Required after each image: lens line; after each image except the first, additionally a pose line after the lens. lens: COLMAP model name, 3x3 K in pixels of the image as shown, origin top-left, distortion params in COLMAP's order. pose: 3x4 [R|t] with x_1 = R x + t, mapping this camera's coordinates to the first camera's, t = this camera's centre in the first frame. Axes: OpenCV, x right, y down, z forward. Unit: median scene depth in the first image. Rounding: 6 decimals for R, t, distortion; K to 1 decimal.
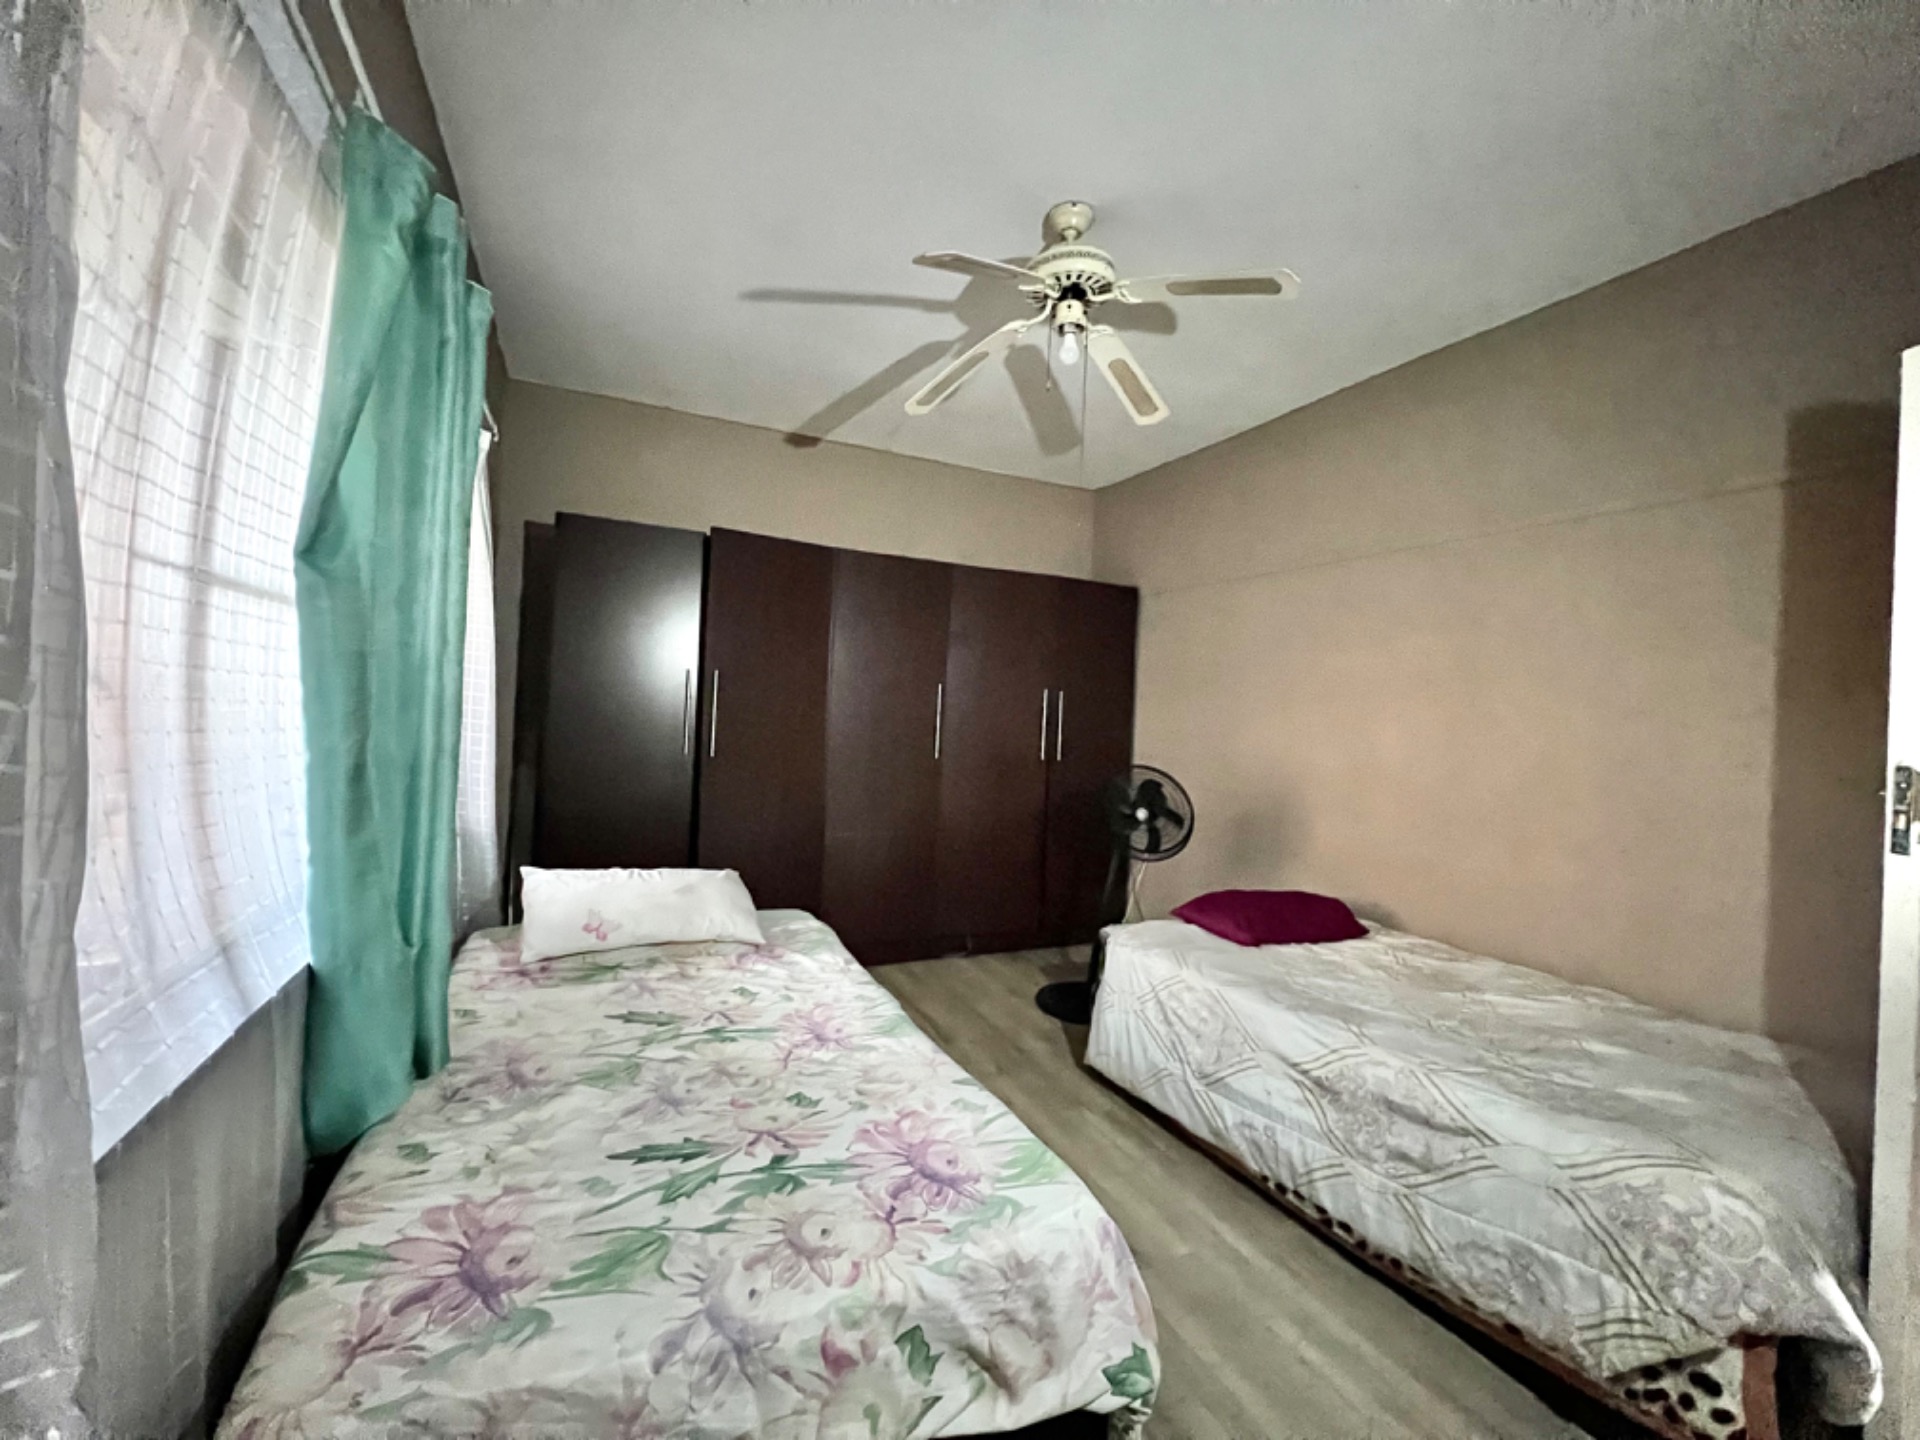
lens RADIAL K [[769.5, 0, 955.9], [0, 769.5, 720.0], [0, 0, 1]] dist [-0.000867, -0.000784]
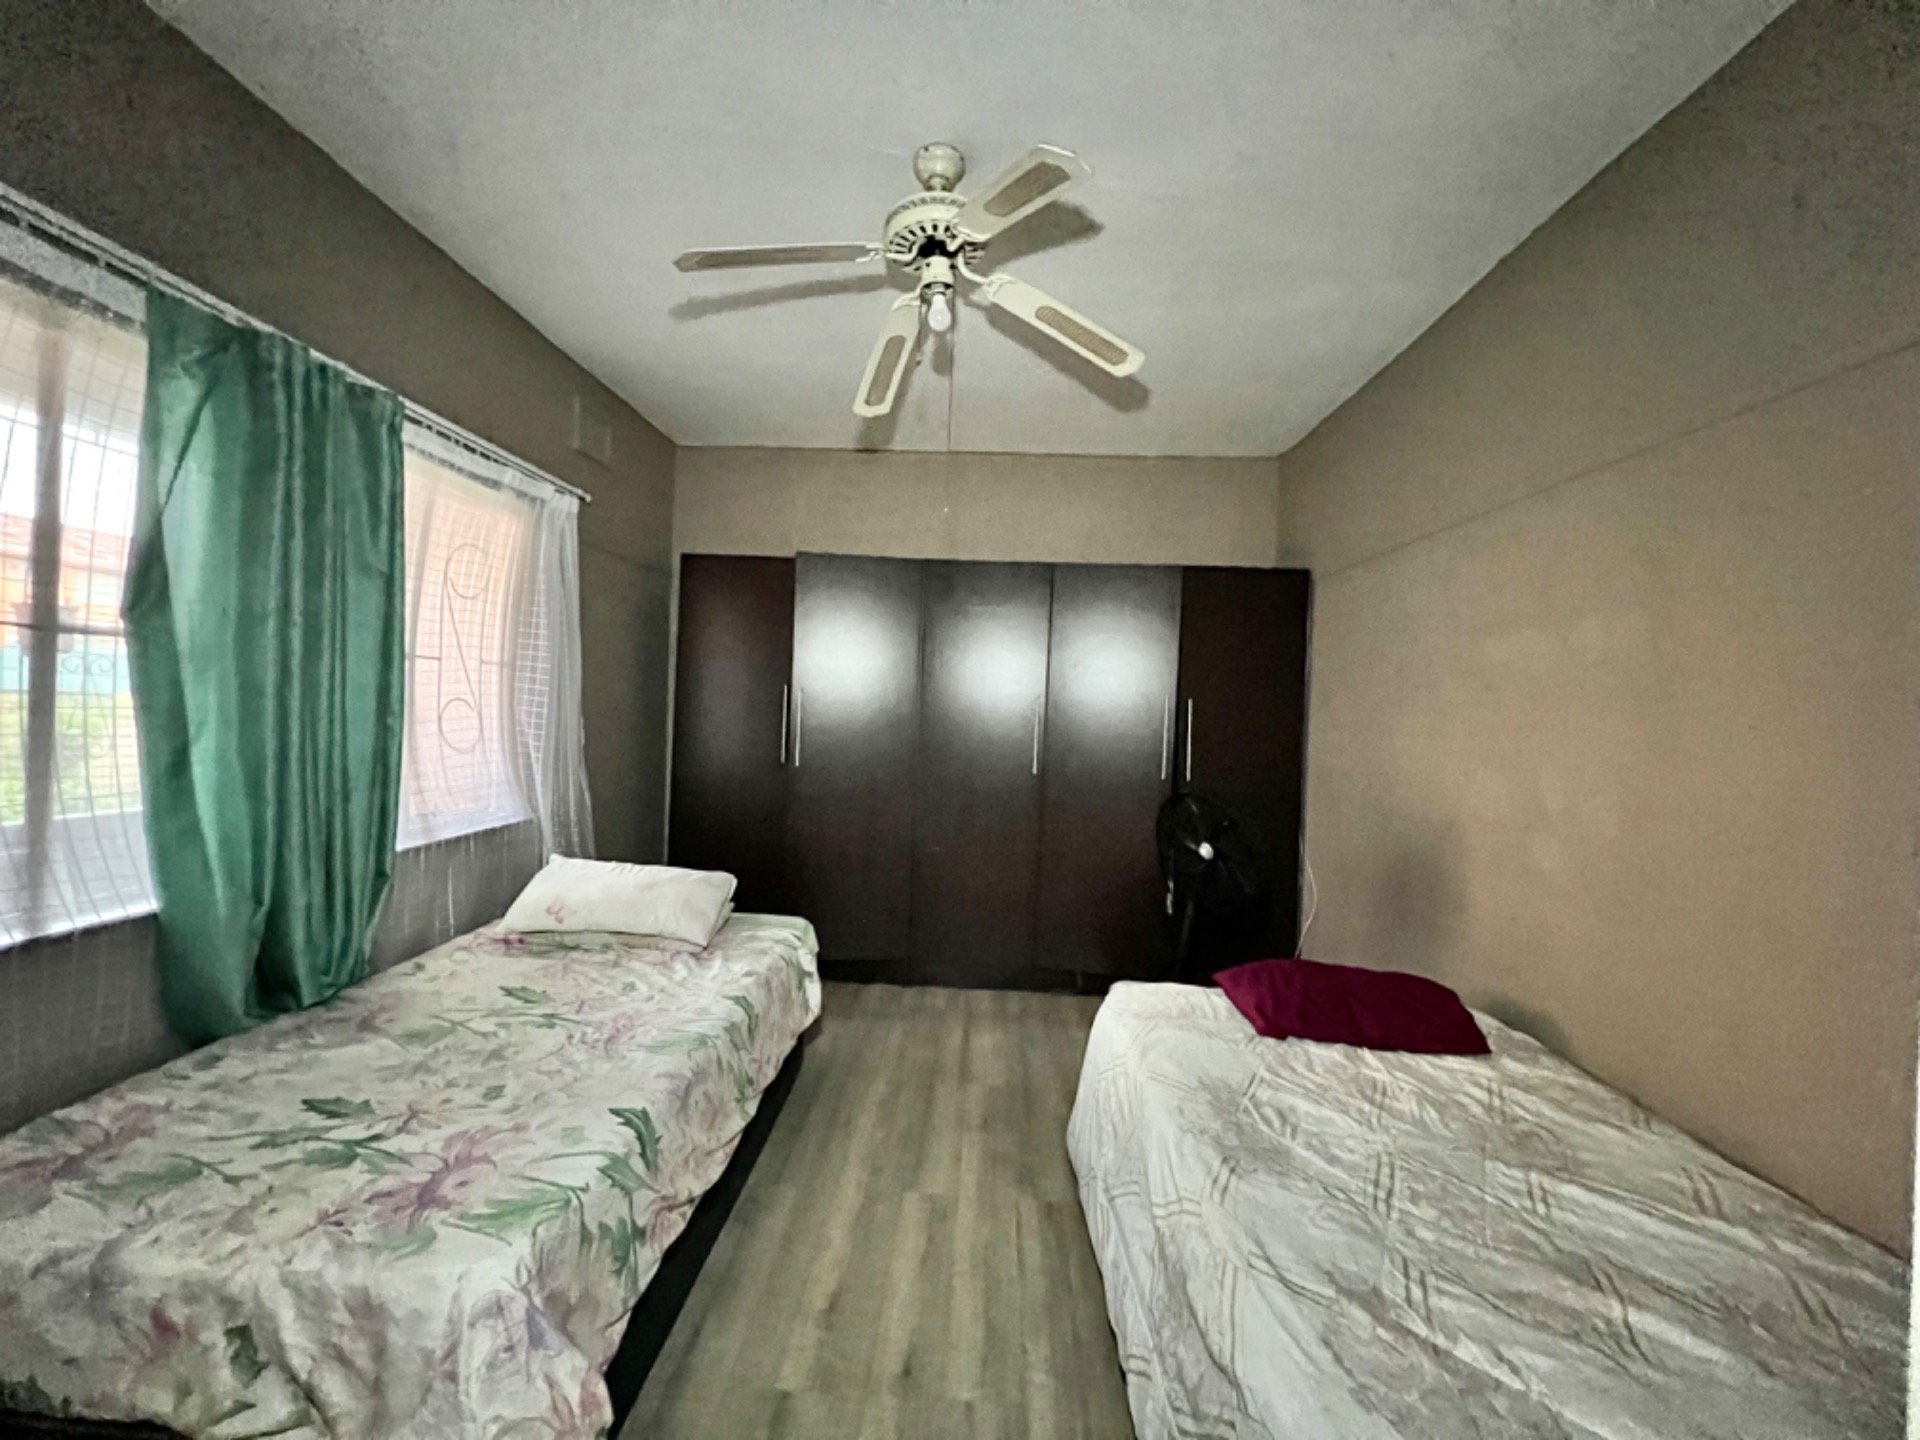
lens RADIAL K [[770.6, 0, 957.3], [0, 770.6, 718.0], [0, 0, 1]] dist [-0.001402, 0.000042]
pose [[0.885269, -0.005132, -0.465051, 0.869784], [-0.004129, 0.999813, -0.018894, -0.000576], [0.465061, 0.018646, 0.885082, 0.359198]]
